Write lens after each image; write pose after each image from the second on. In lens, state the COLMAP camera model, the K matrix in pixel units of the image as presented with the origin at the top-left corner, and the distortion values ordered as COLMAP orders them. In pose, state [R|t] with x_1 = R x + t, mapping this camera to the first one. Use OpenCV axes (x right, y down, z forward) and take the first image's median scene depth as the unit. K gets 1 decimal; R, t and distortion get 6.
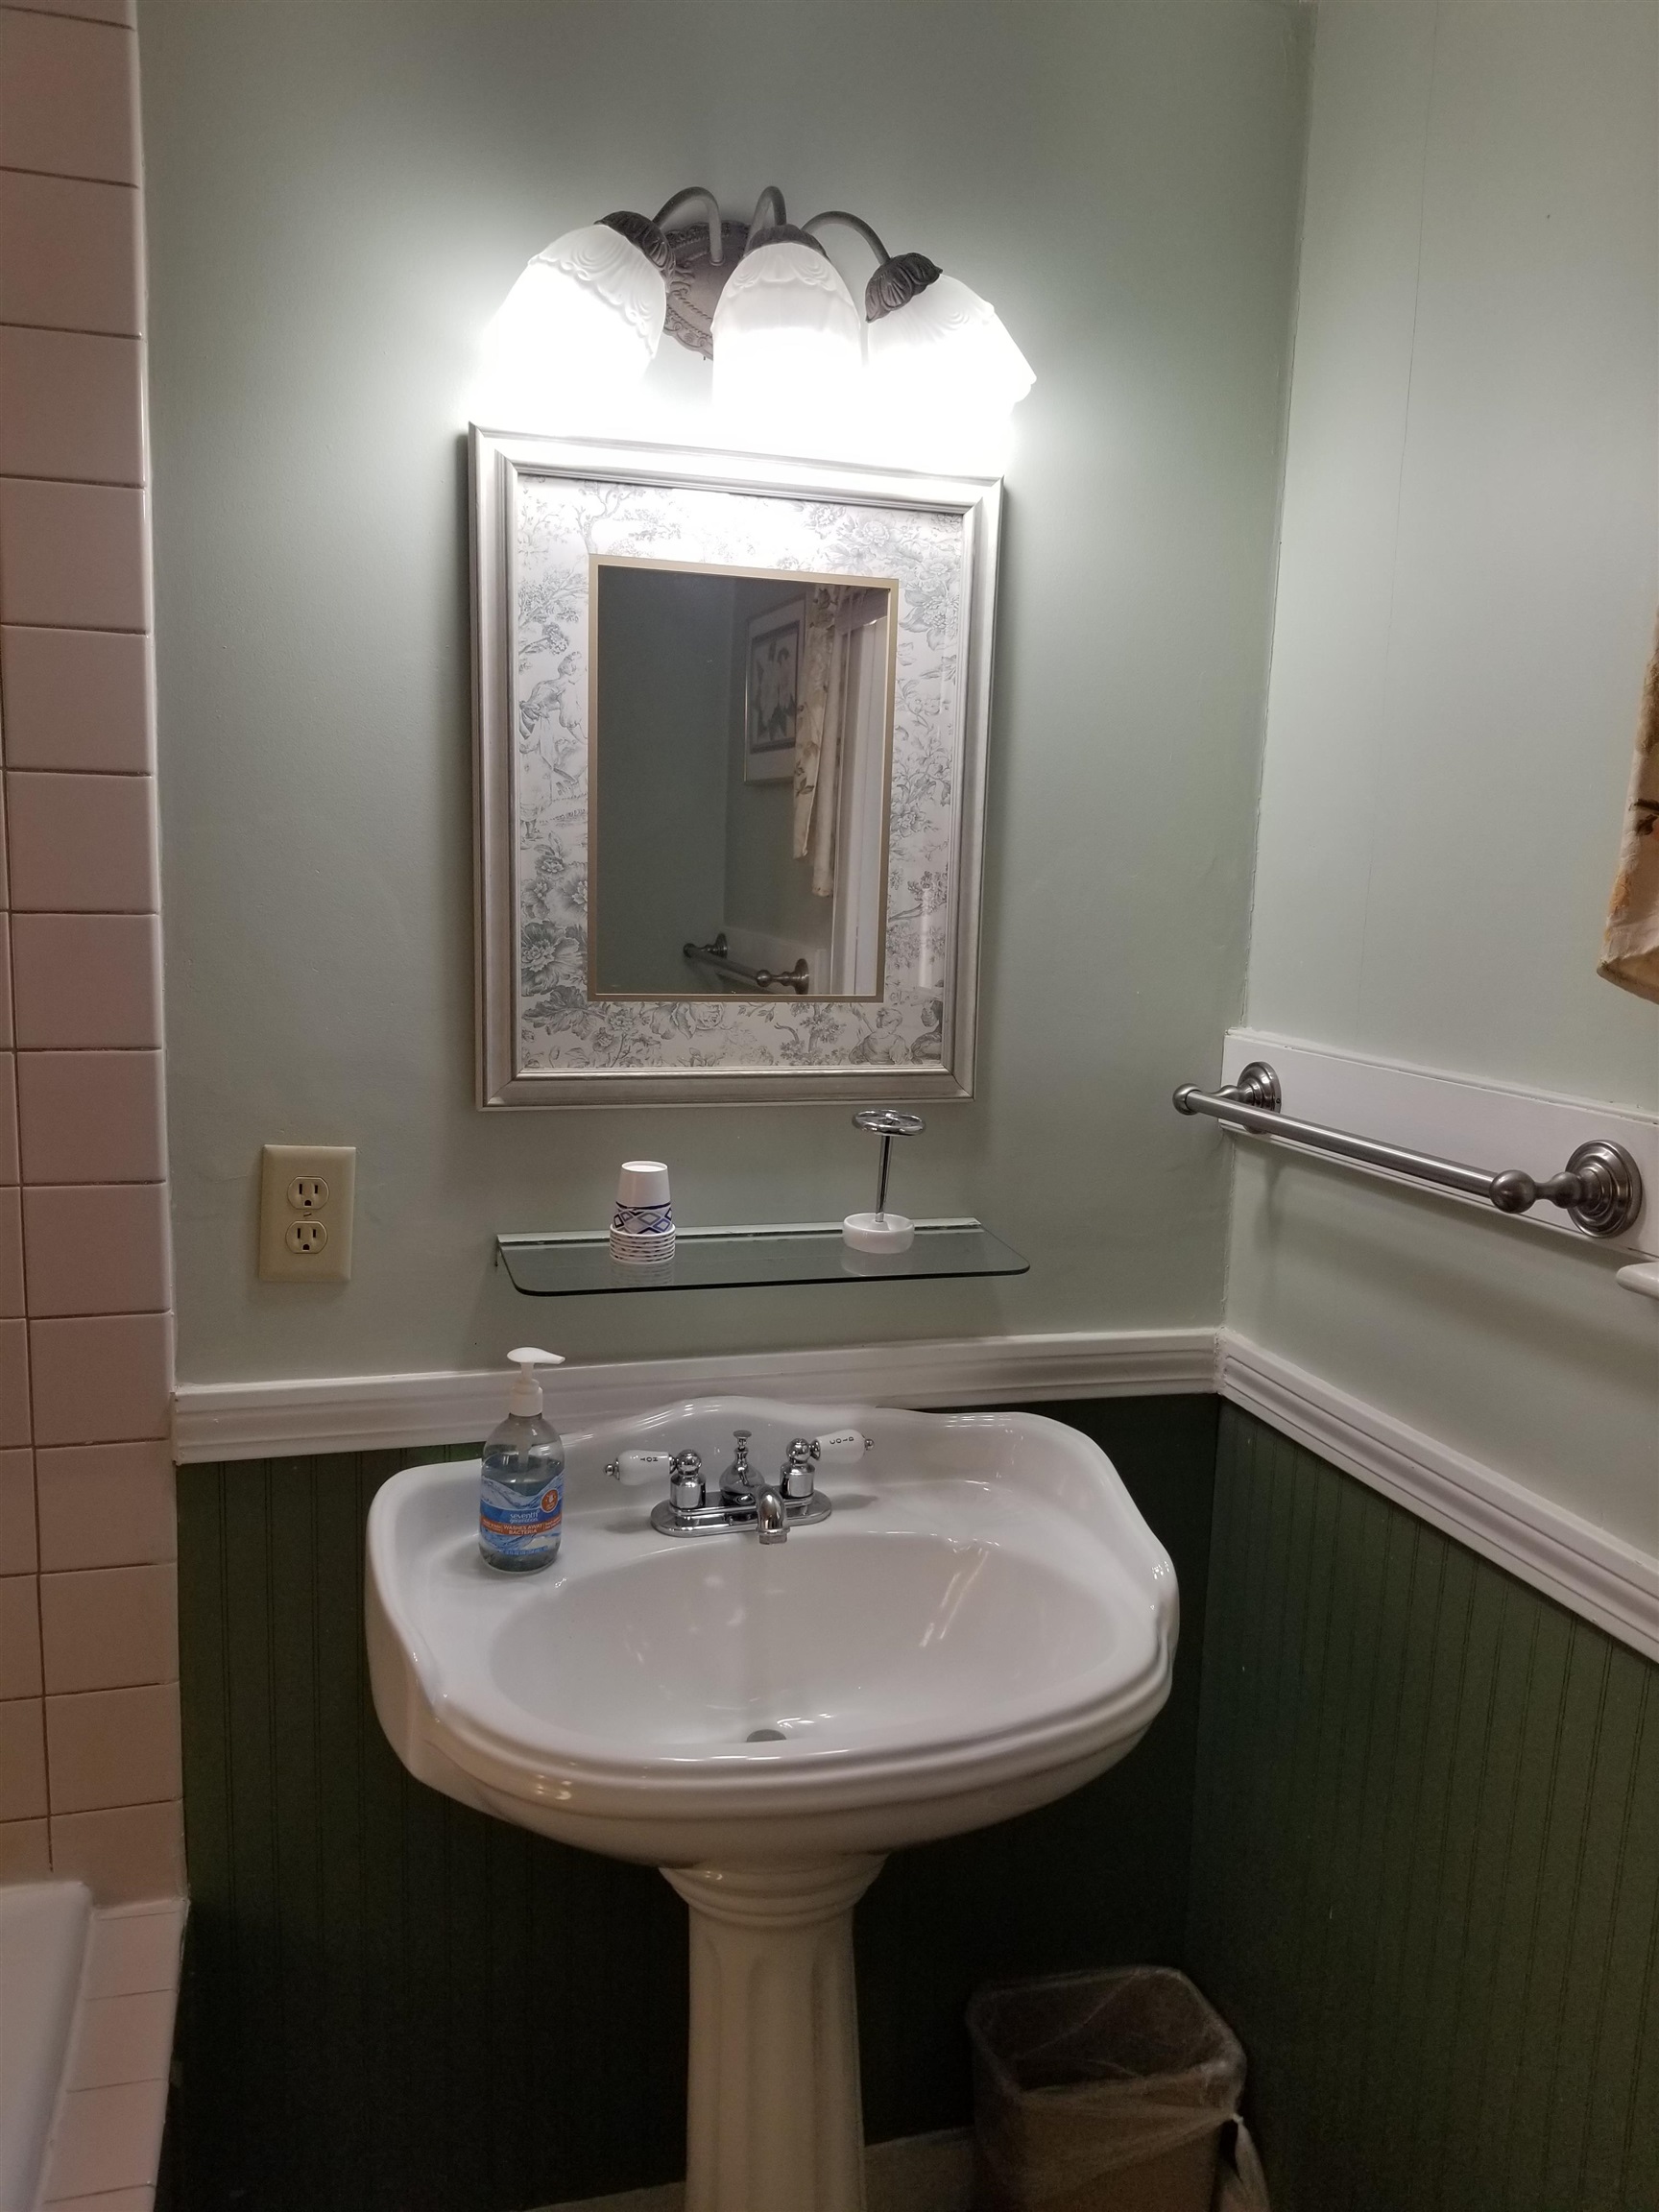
lens RADIAL K [[1725.9, 0, 823.8], [0, 1725.9, 1108.3], [0, 0, 1]] dist [0.041941, -0.046495]
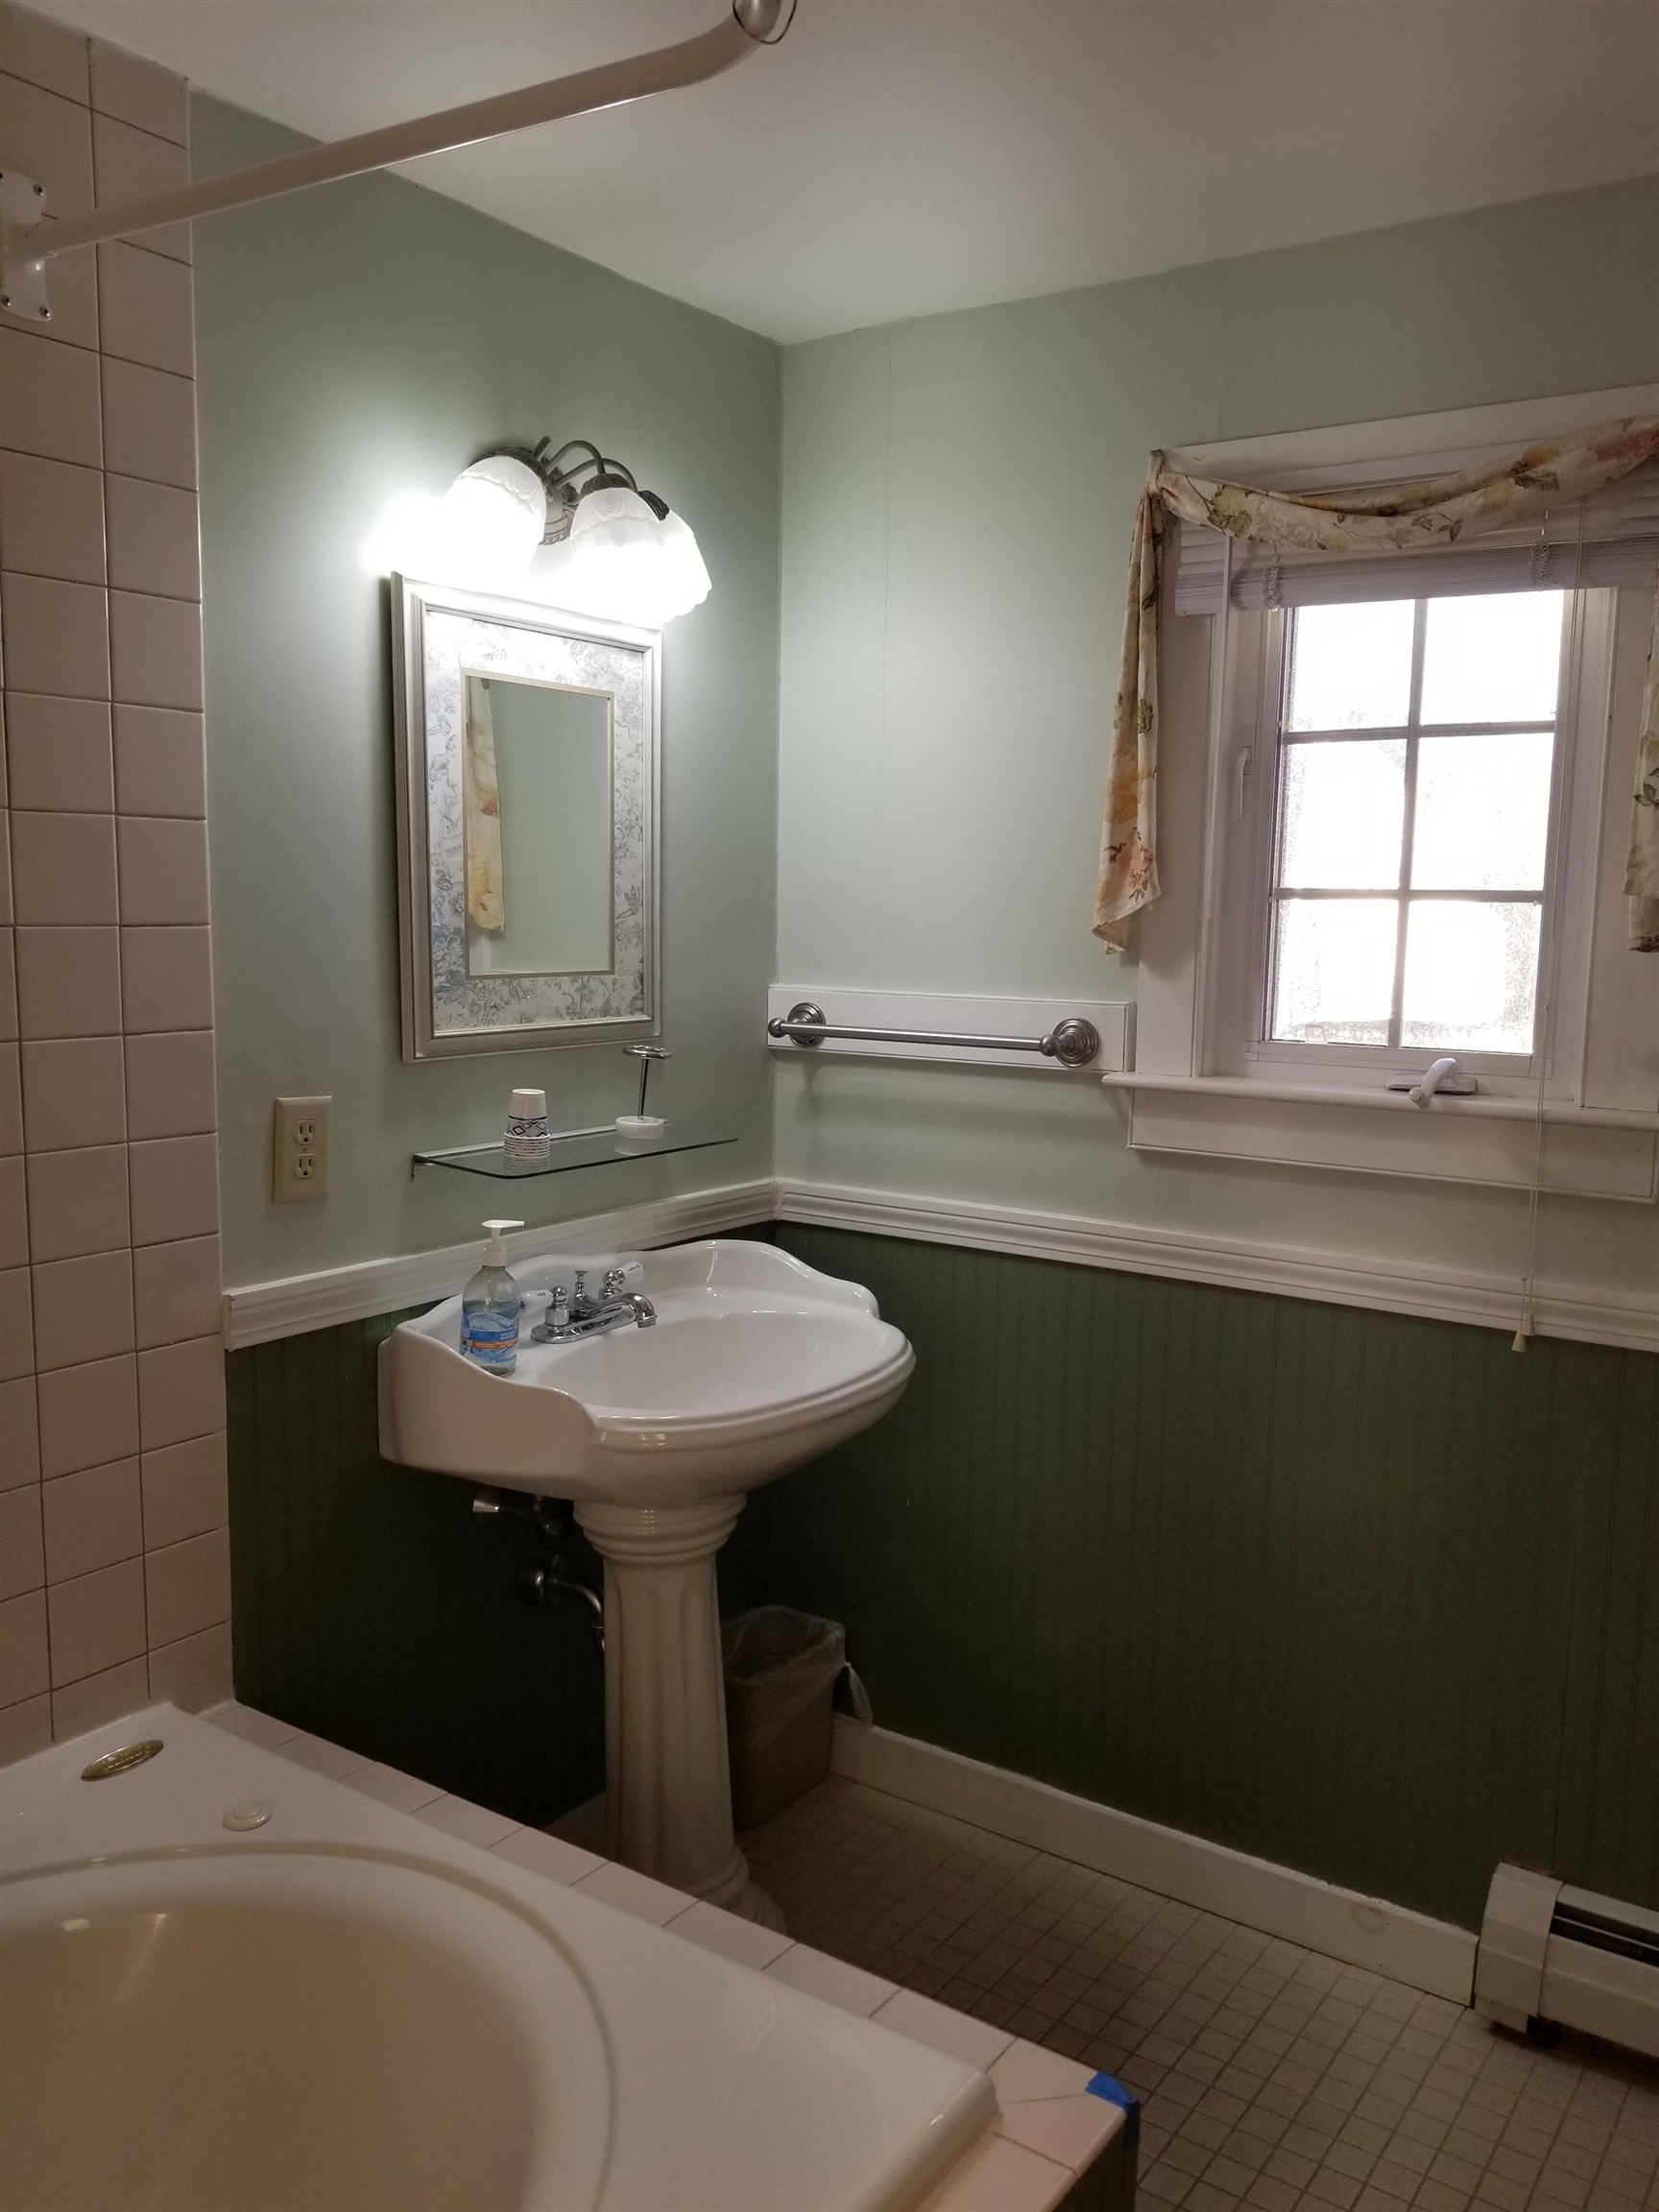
lens RADIAL K [[1725.9, 0, 831.8], [0, 1725.9, 1104.5], [0, 0, 1]] dist [0.041941, -0.046495]
pose [[0.783830, -0.090391, 0.614361, -0.772704], [0.096442, 0.995064, 0.023358, 0.034484], [-0.613440, 0.040942, 0.788679, -0.290111]]
